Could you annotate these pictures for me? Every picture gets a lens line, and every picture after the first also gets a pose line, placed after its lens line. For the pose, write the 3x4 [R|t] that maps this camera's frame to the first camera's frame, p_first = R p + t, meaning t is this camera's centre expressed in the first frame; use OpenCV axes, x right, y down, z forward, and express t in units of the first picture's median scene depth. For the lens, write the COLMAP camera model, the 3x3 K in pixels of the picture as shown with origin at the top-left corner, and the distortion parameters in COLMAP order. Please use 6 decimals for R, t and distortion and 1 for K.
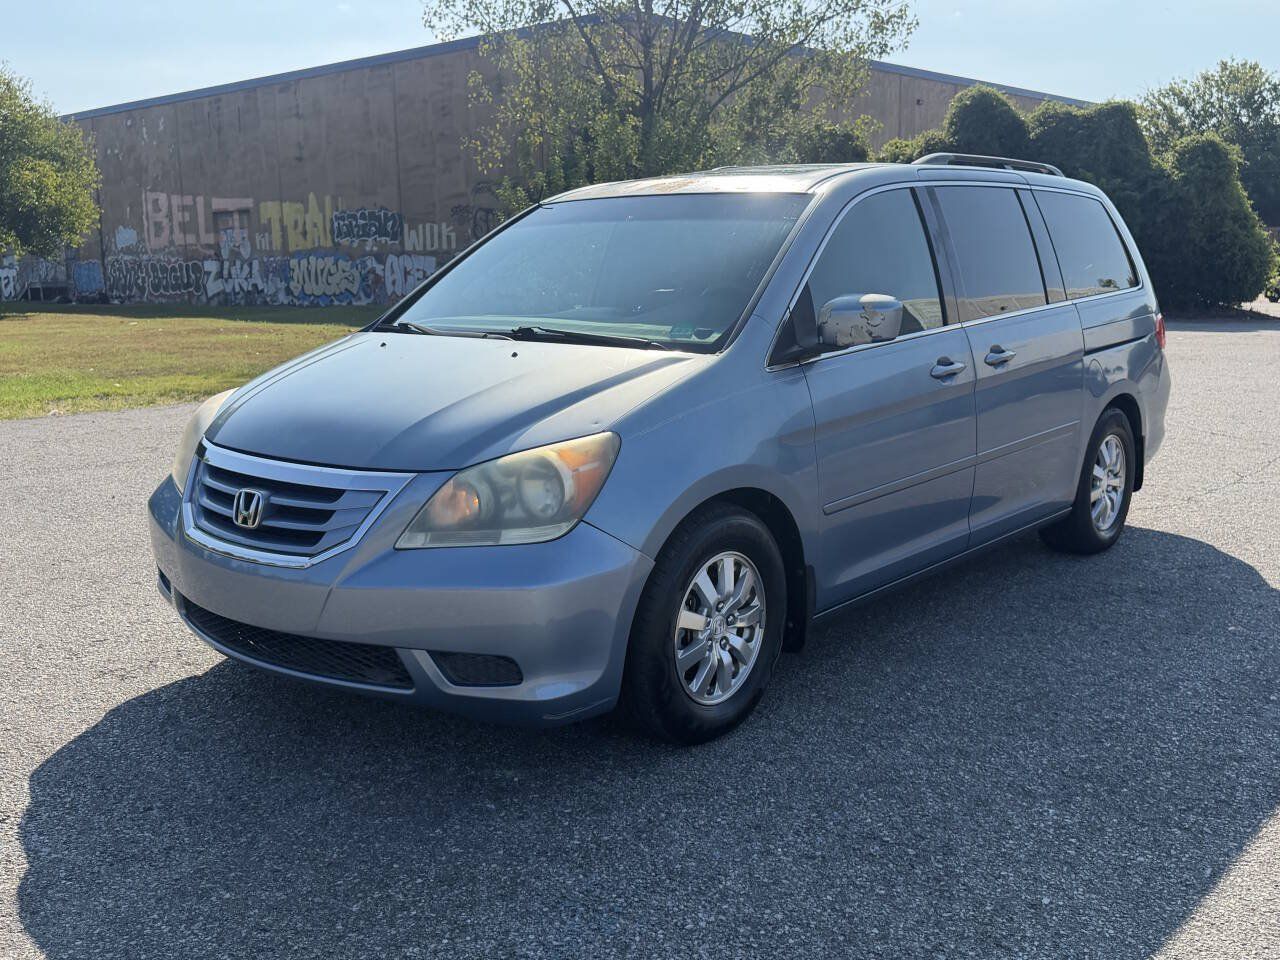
lens RADIAL K [[1236.4, 0, 640.0], [0, 1236.4, 480.0], [0, 0, 1]] dist [0.101060, -0.190477]
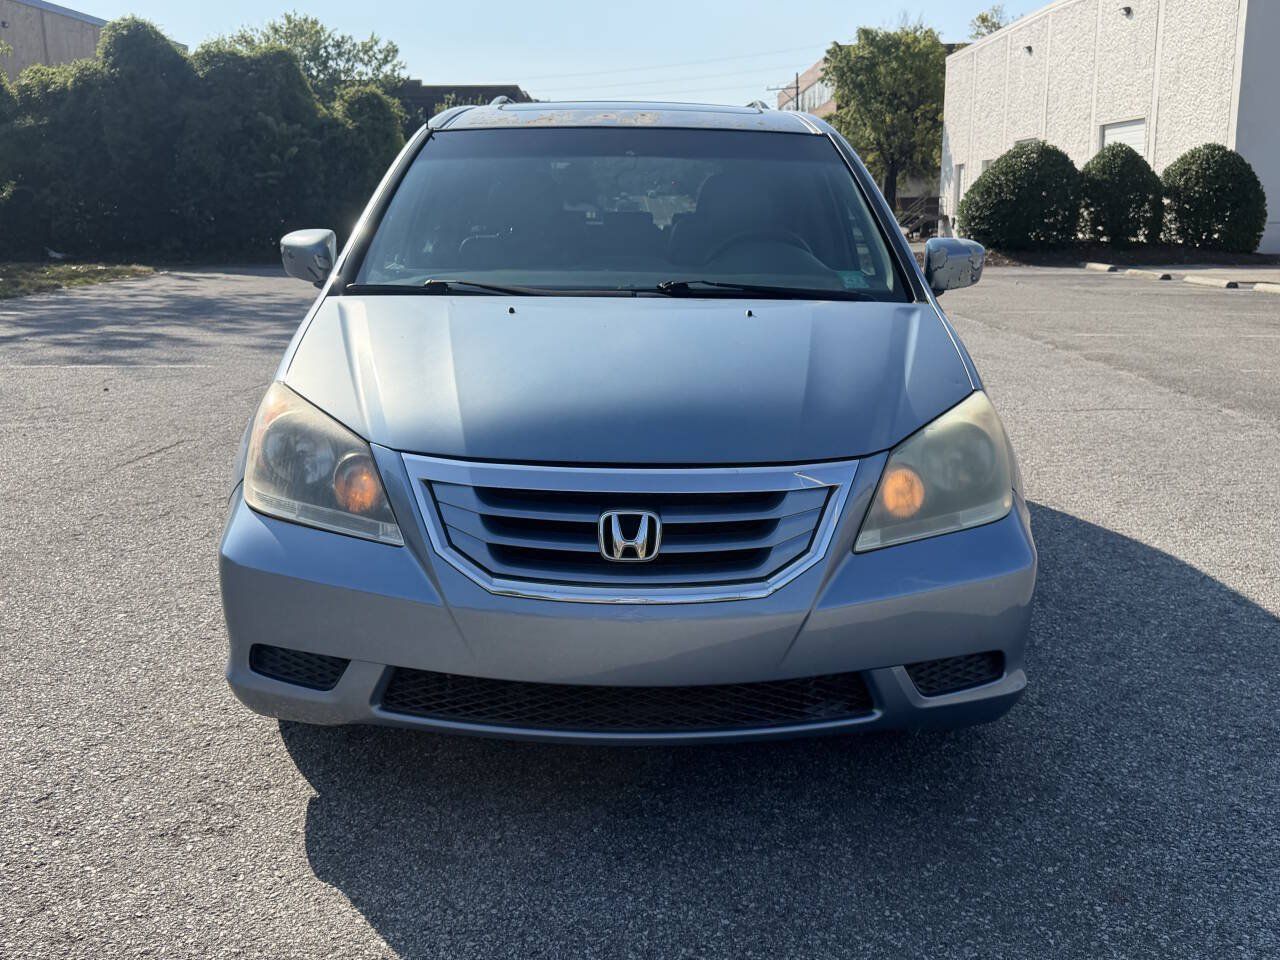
lens RADIAL K [[1236.4, 0, 640.0], [0, 1236.4, 480.0], [0, 0, 1]] dist [0.101060, -0.190477]
pose [[0.768102, -0.128636, 0.627274, -0.074288], [0.101959, 0.991685, 0.078518, -0.006562], [-0.632158, 0.003647, 0.774831, 0.040696]]
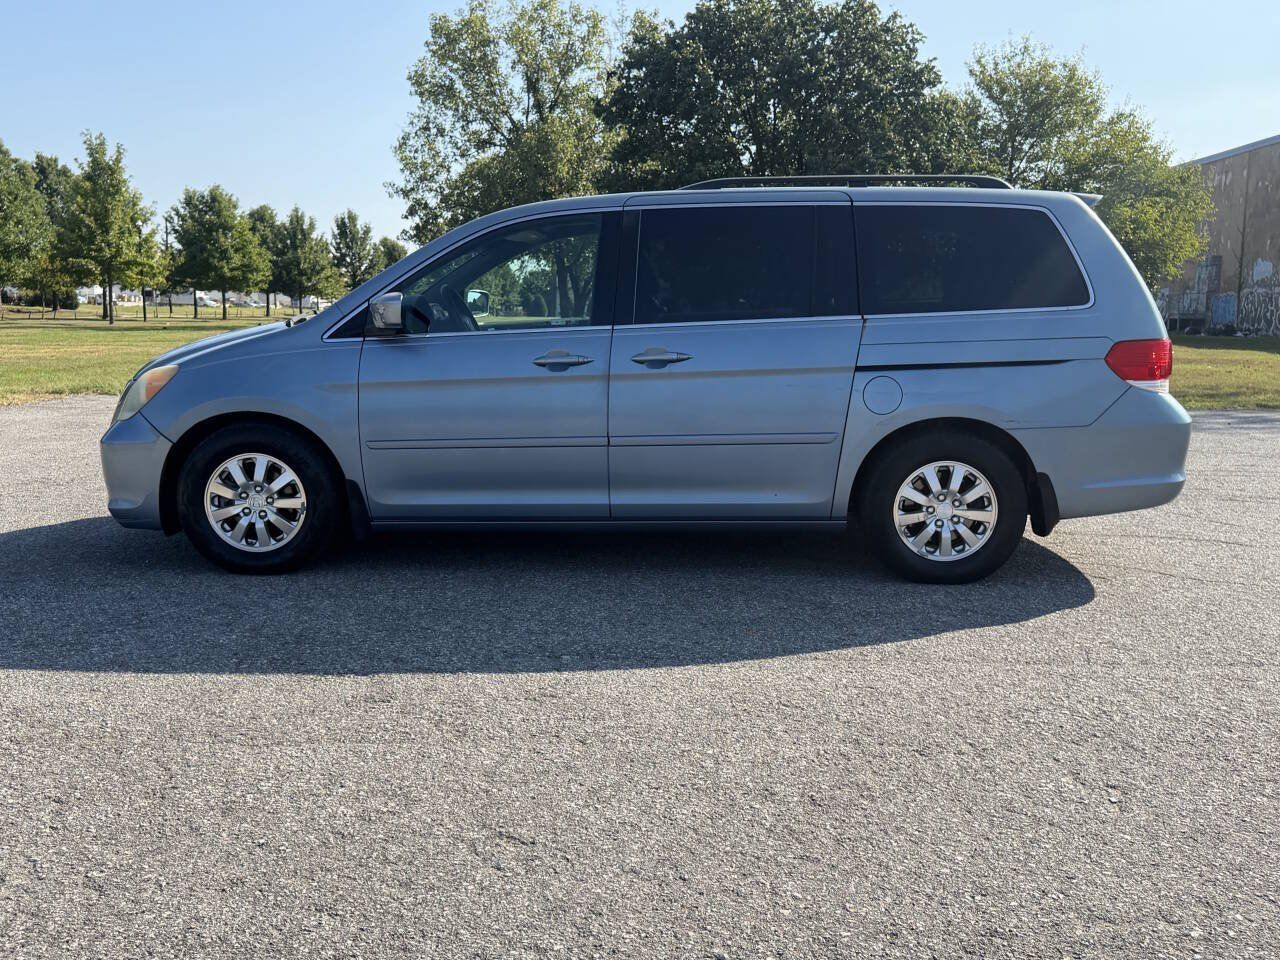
lens RADIAL K [[1227.6, 0, 639.7], [0, 1227.6, 457.9], [0, 0, 1]] dist [0.168332, -0.336167]
pose [[0.625499, 0.112376, -0.772090, 0.156952], [-0.145877, 0.988967, 0.025762, -0.004599], [0.766466, 0.096516, 0.634991, 0.038211]]
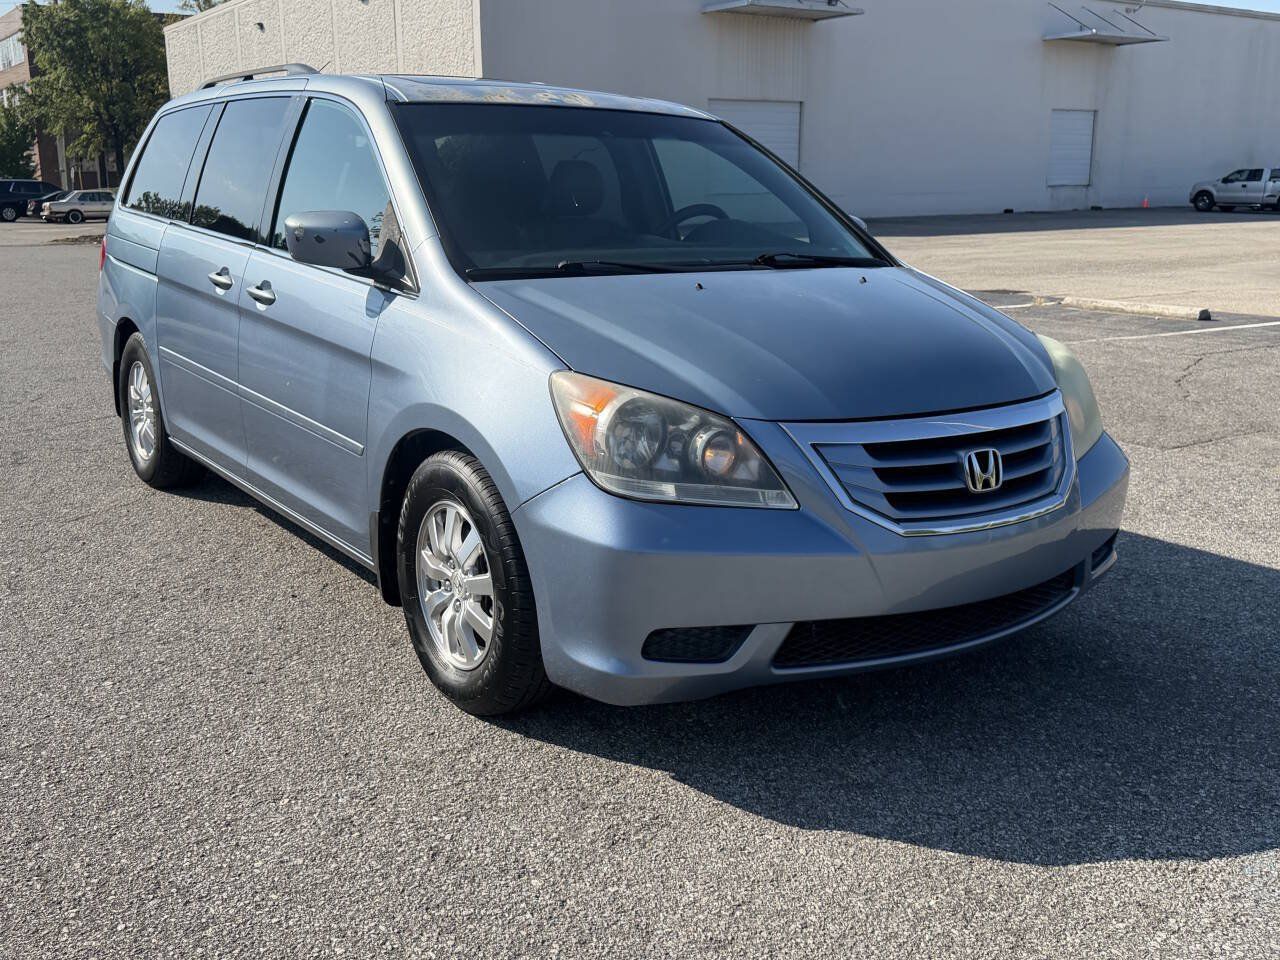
lens RADIAL K [[1216.1, 0, 624.3], [0, 1216.1, 478.7], [0, 0, 1]] dist [0.109401, -0.173227]
pose [[0.286888, -0.216779, 0.933114, -0.114539], [0.160815, 0.971135, 0.176169, -0.015662], [-0.944370, 0.099518, 0.313468, 0.093519]]
